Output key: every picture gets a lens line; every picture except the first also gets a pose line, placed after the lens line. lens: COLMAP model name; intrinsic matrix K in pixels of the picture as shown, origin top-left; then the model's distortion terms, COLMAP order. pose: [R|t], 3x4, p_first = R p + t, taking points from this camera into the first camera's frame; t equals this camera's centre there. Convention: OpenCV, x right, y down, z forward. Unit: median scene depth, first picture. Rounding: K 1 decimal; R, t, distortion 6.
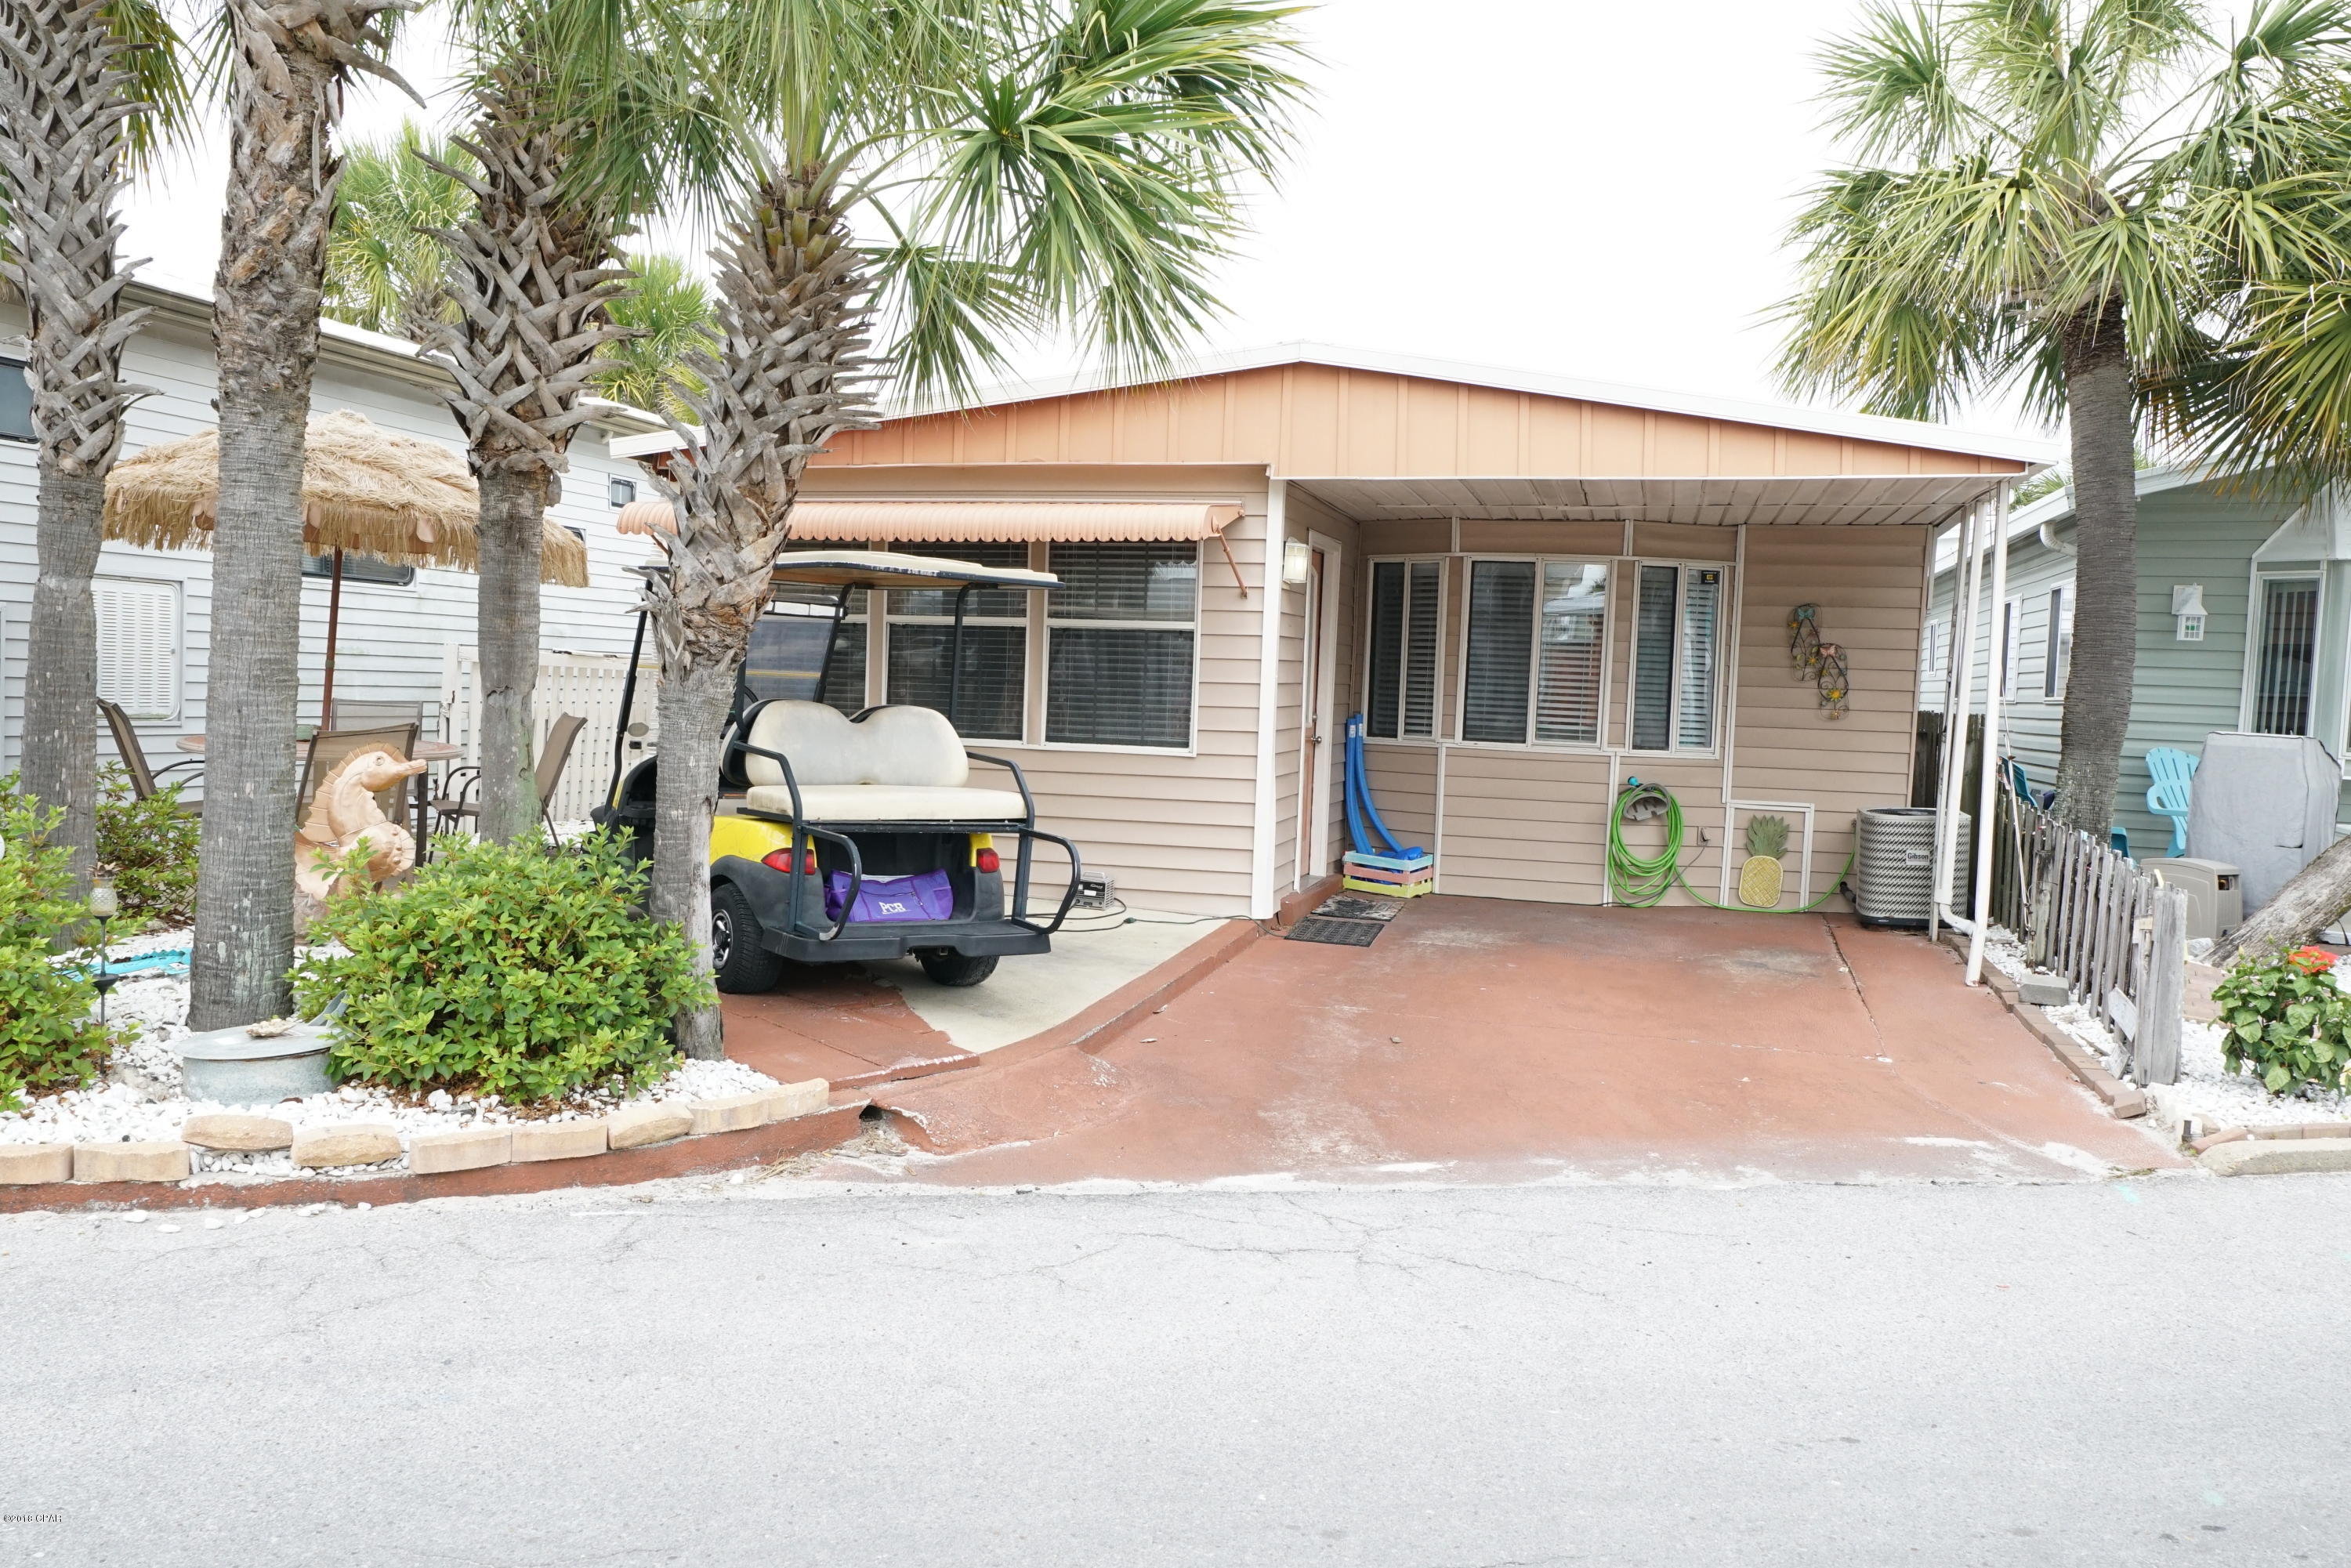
lens RADIAL K [[1872.7, 0, 1171.3], [0, 1872.7, 789.2], [0, 0, 1]] dist [0.016152, 0.001289]
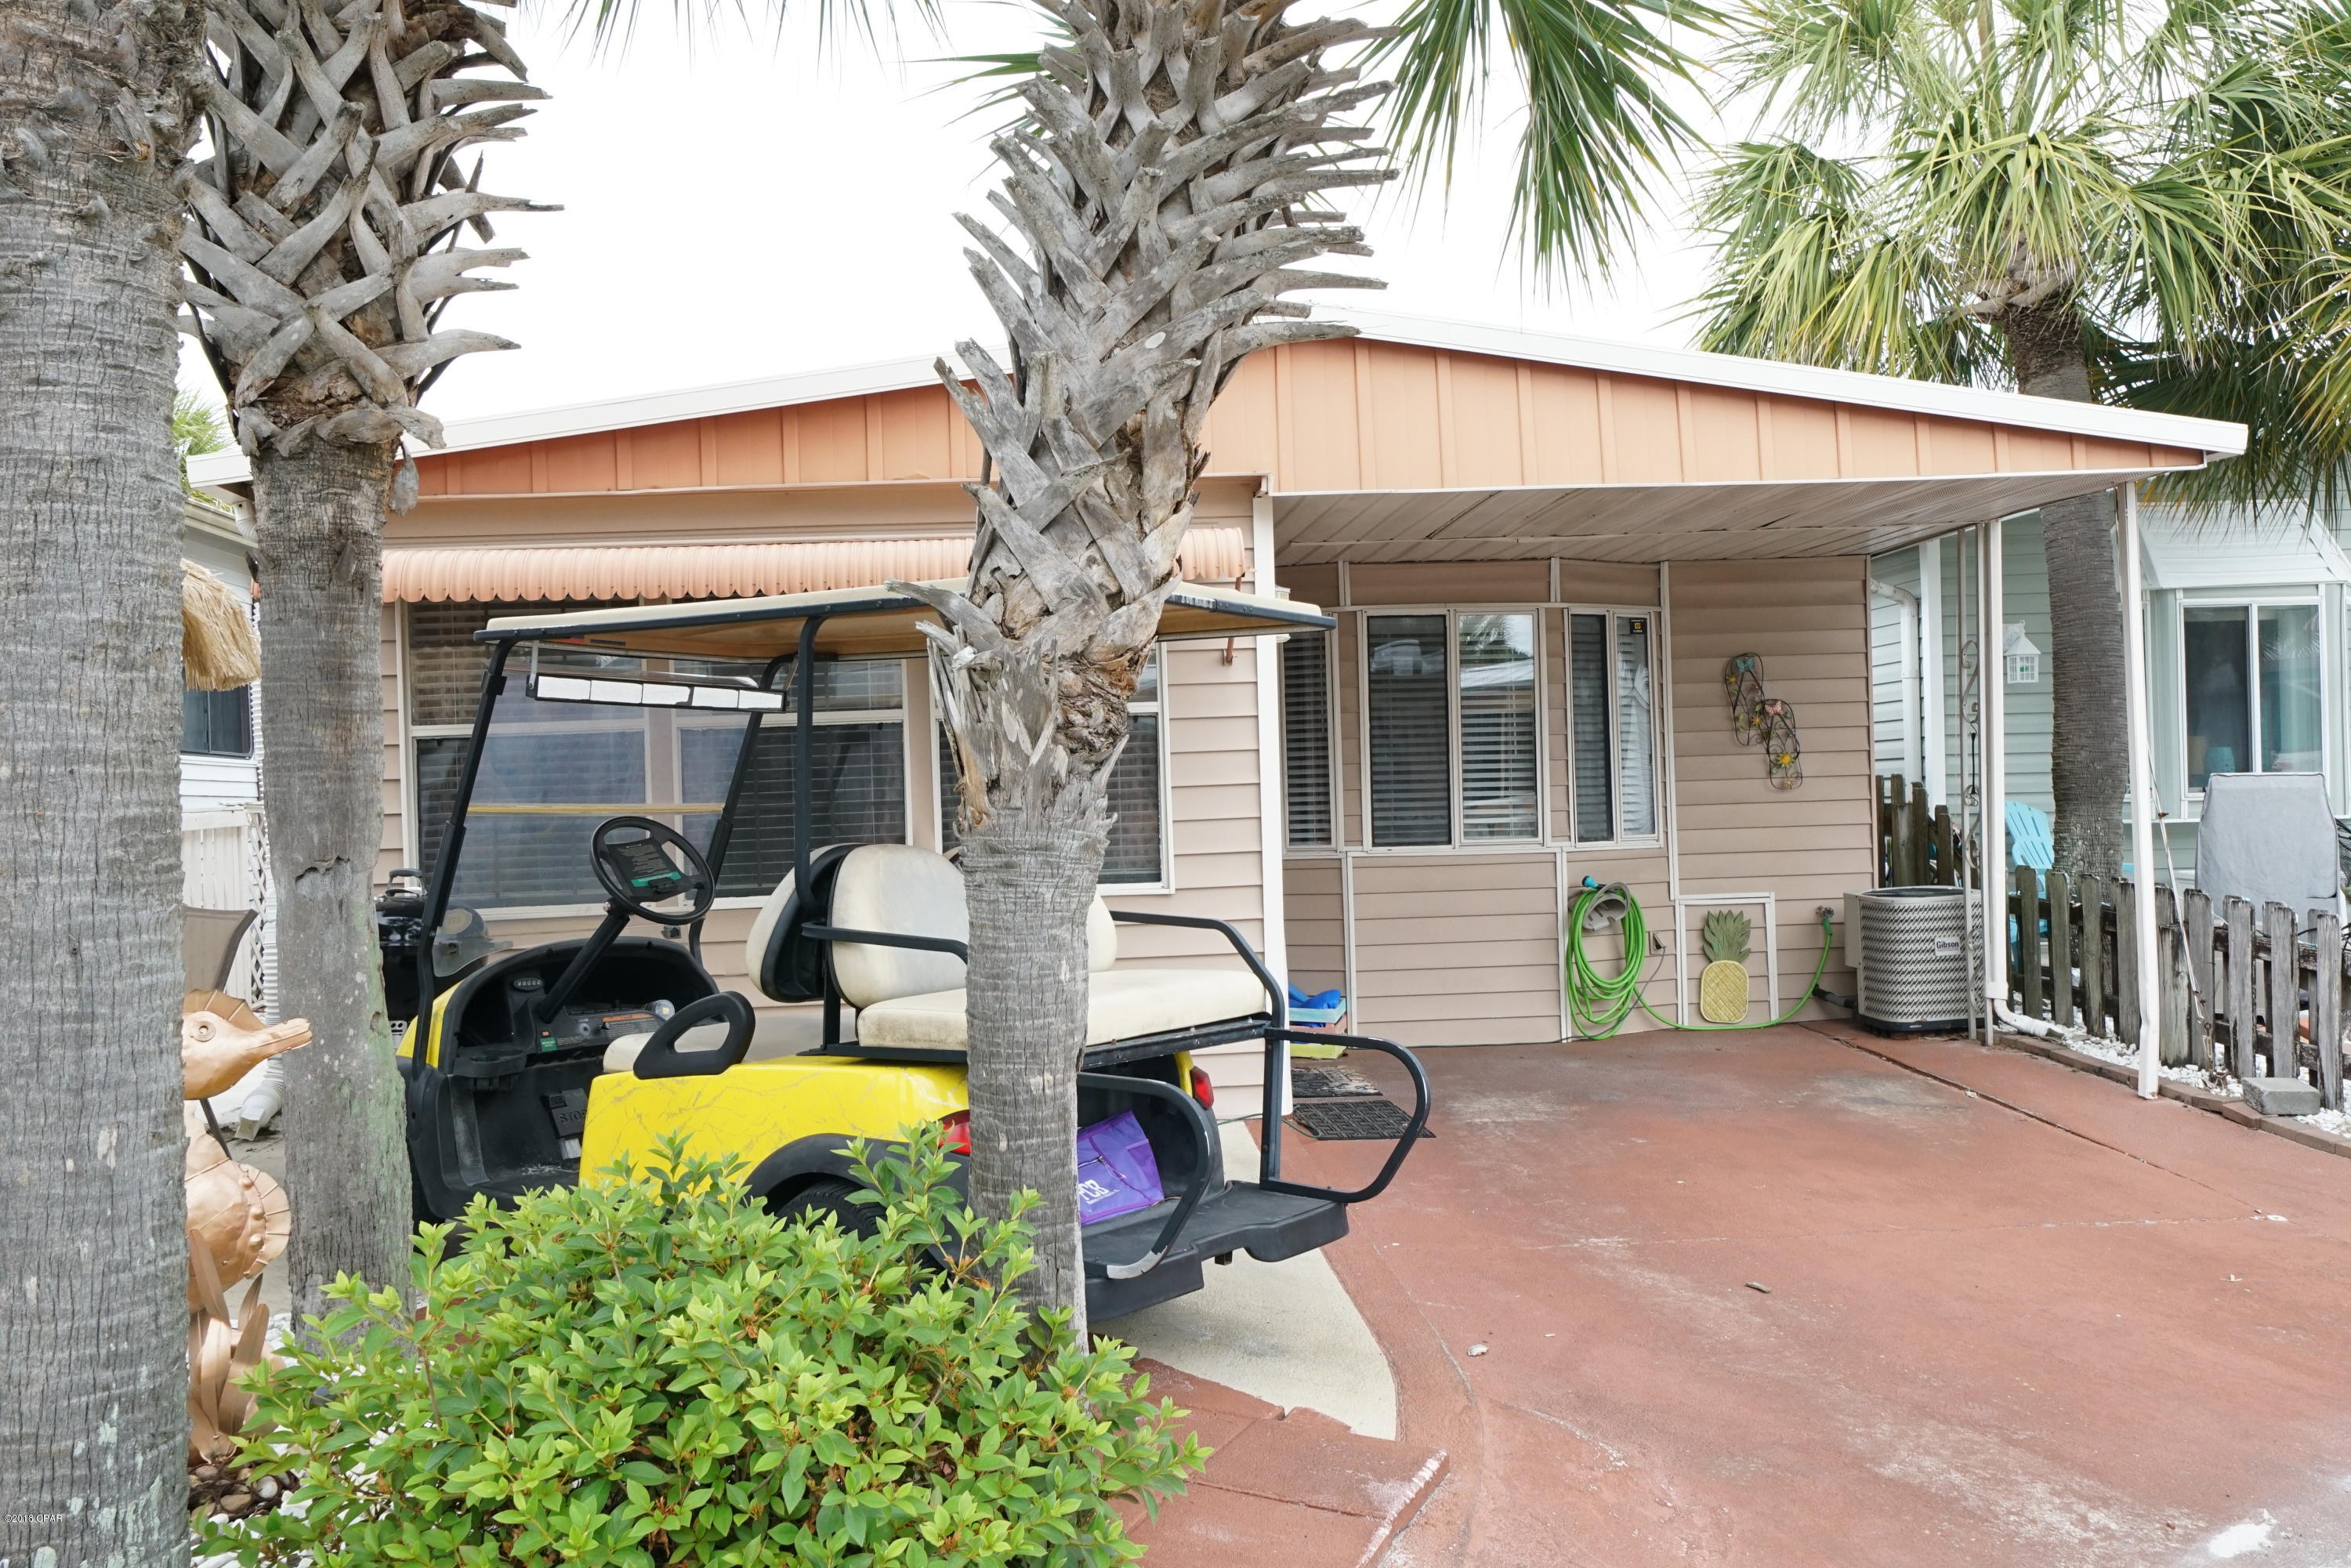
lens RADIAL K [[2000.4, 0, 1161.4], [0, 2000.4, 788.3], [0, 0, 1]] dist [0.017001, 0.009939]
pose [[0.939318, -0.062432, 0.337319, -0.272506], [0.083417, 0.995355, -0.048066, -0.023630], [-0.332751, 0.073288, 0.940163, 0.336405]]
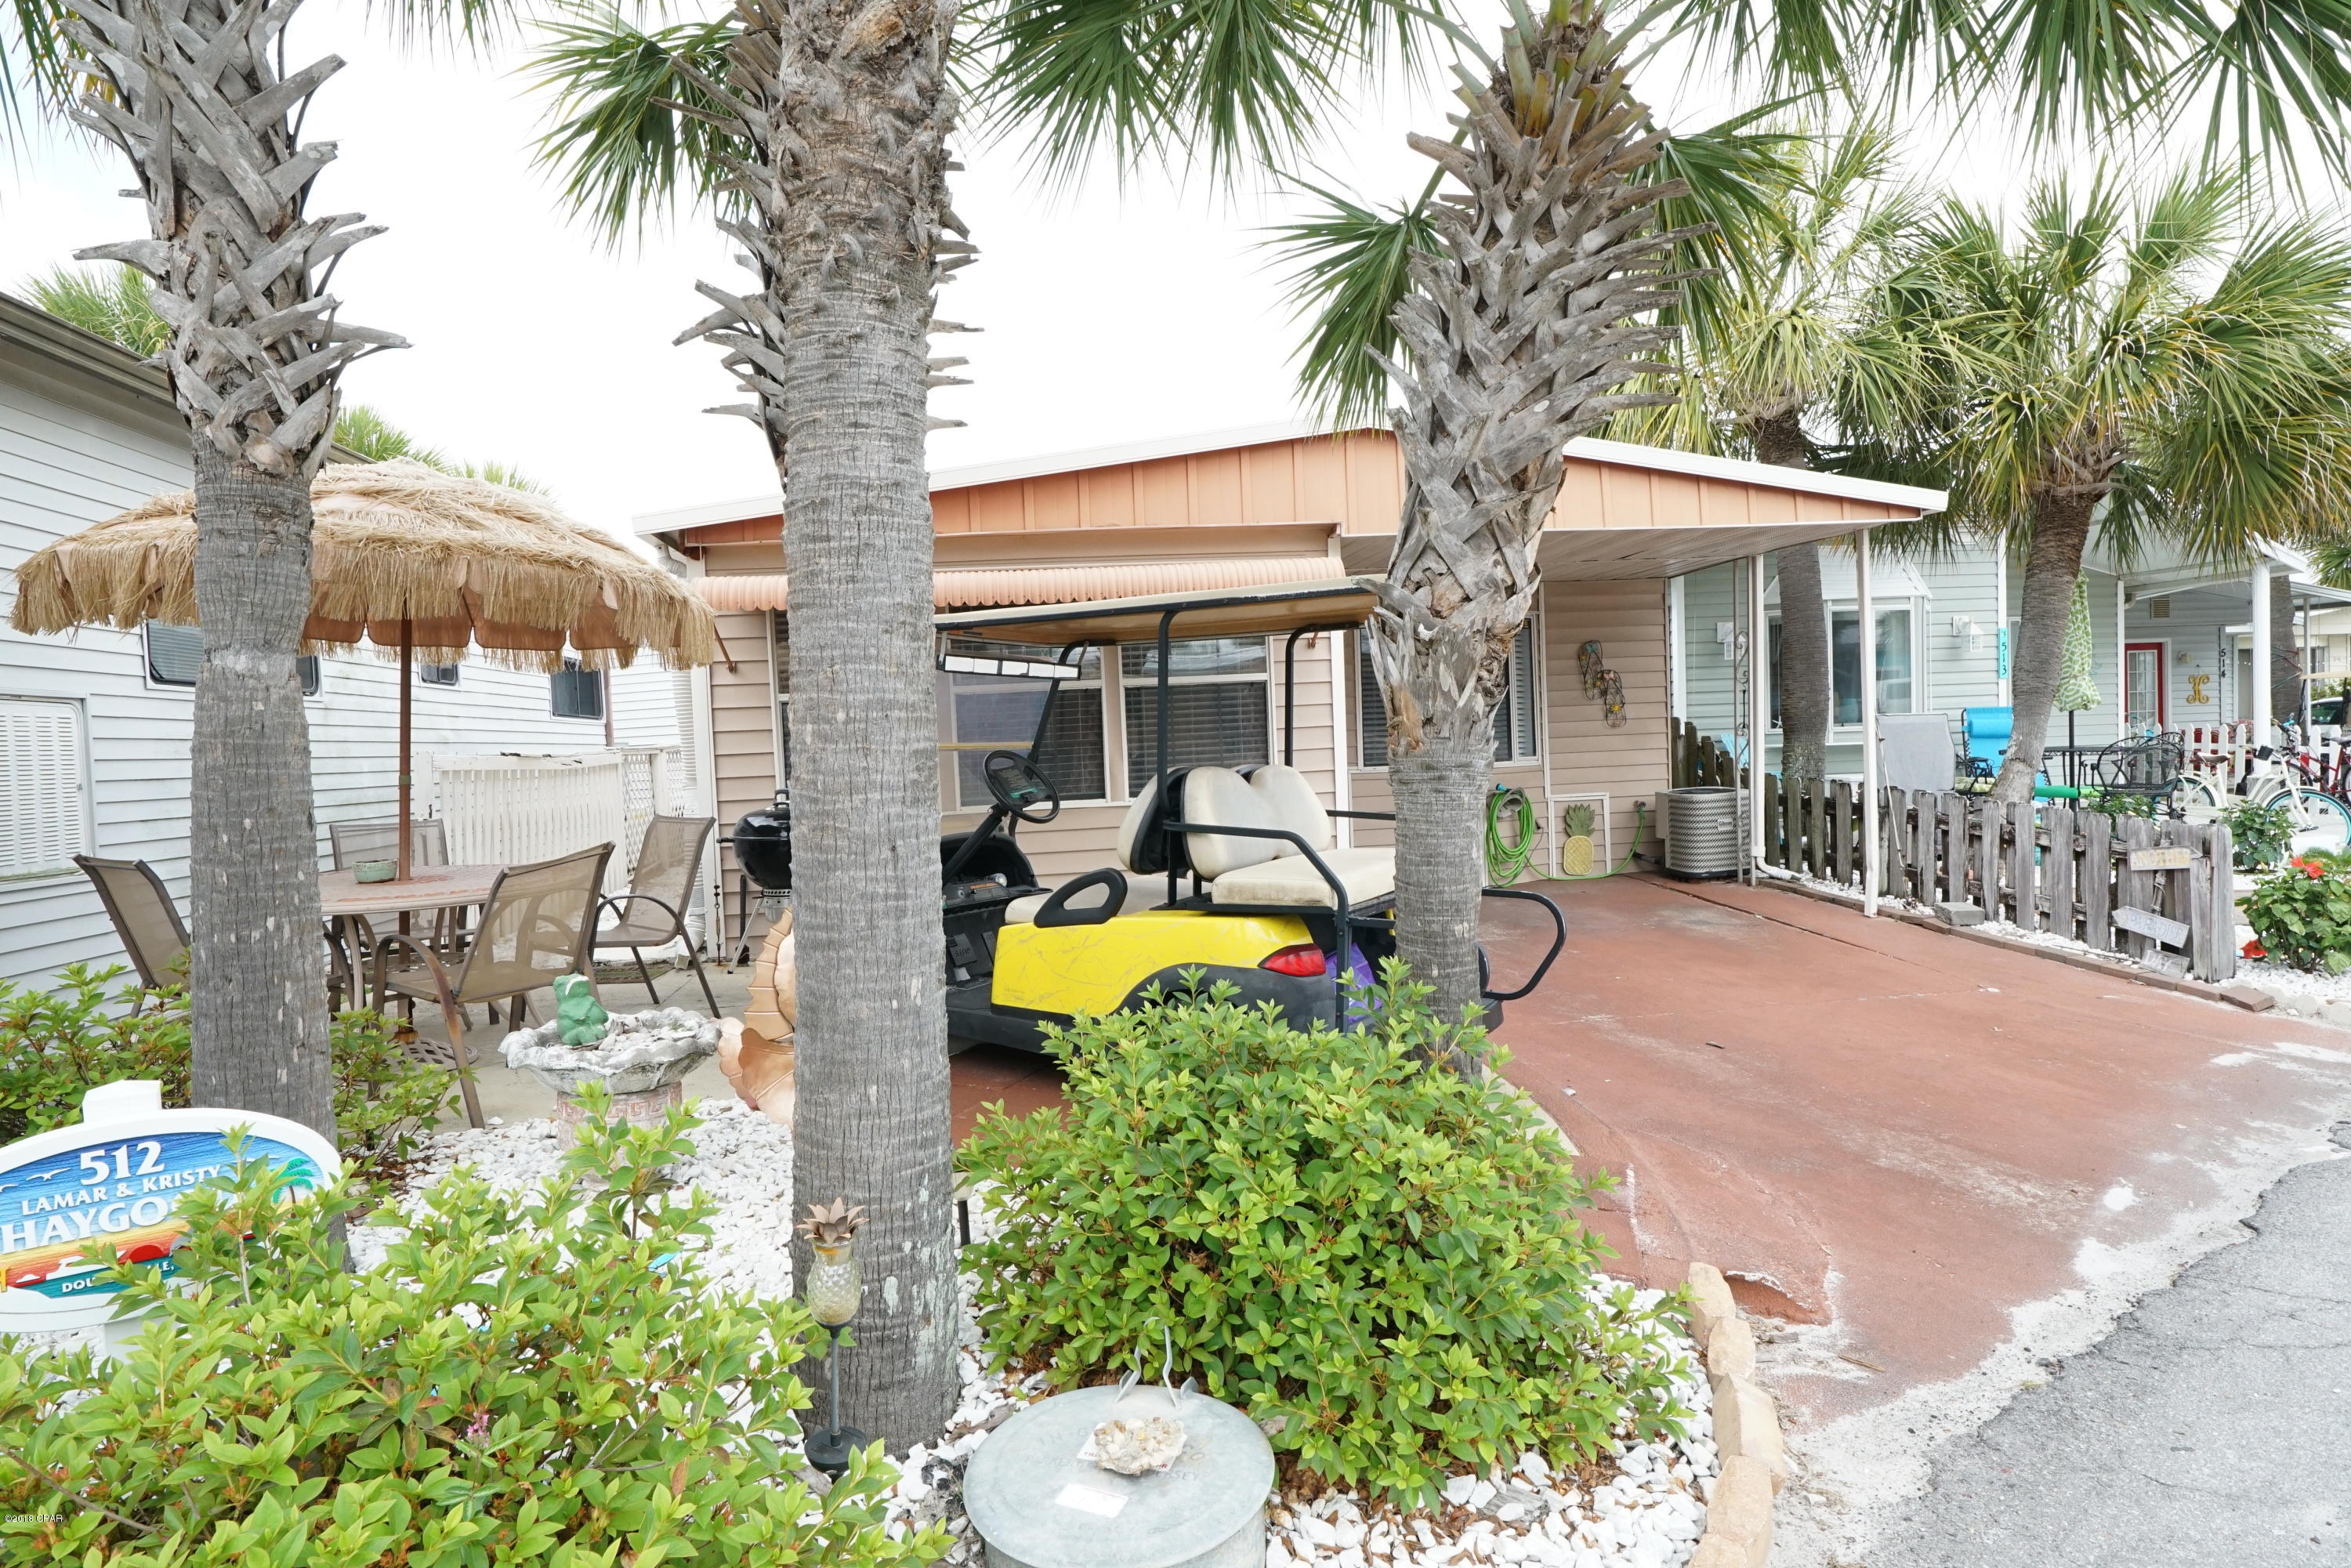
lens RADIAL K [[1247.8, 0, 1157.2], [0, 1247.8, 788.0], [0, 0, 1]] dist [-0.022161, -0.000075]
pose [[0.921923, -0.089878, 0.376802, -0.362069], [0.097252, 0.995260, -0.000551, -0.033364], [-0.374967, 0.037152, 0.926294, 0.413518]]
